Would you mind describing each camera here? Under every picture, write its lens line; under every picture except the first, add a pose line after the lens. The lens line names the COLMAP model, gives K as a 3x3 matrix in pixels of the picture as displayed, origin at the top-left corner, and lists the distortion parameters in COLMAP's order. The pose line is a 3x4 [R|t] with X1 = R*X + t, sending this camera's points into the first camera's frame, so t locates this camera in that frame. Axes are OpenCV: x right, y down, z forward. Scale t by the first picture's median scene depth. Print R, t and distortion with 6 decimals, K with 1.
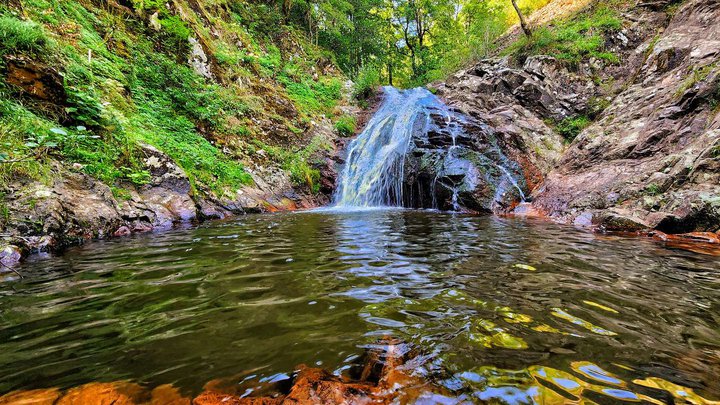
lens RADIAL K [[261.0, 0, 358.9], [0, 261.0, 186.3], [0, 0, 1]] dist [0.012042, -0.000093]
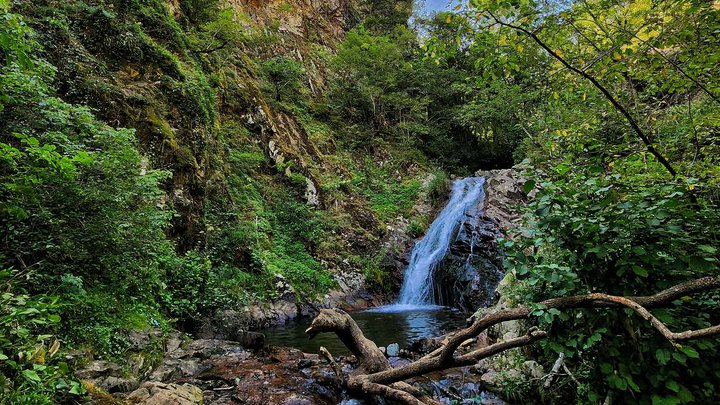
lens RADIAL K [[261.0, 0, 358.9], [0, 261.0, 186.3], [0, 0, 1]] dist [0.012042, -0.000093]
pose [[0.920410, -0.172270, -0.350954, 0.233789], [0.052439, 0.943972, -0.325834, -0.050219], [0.387422, 0.281497, 0.877875, -0.283473]]
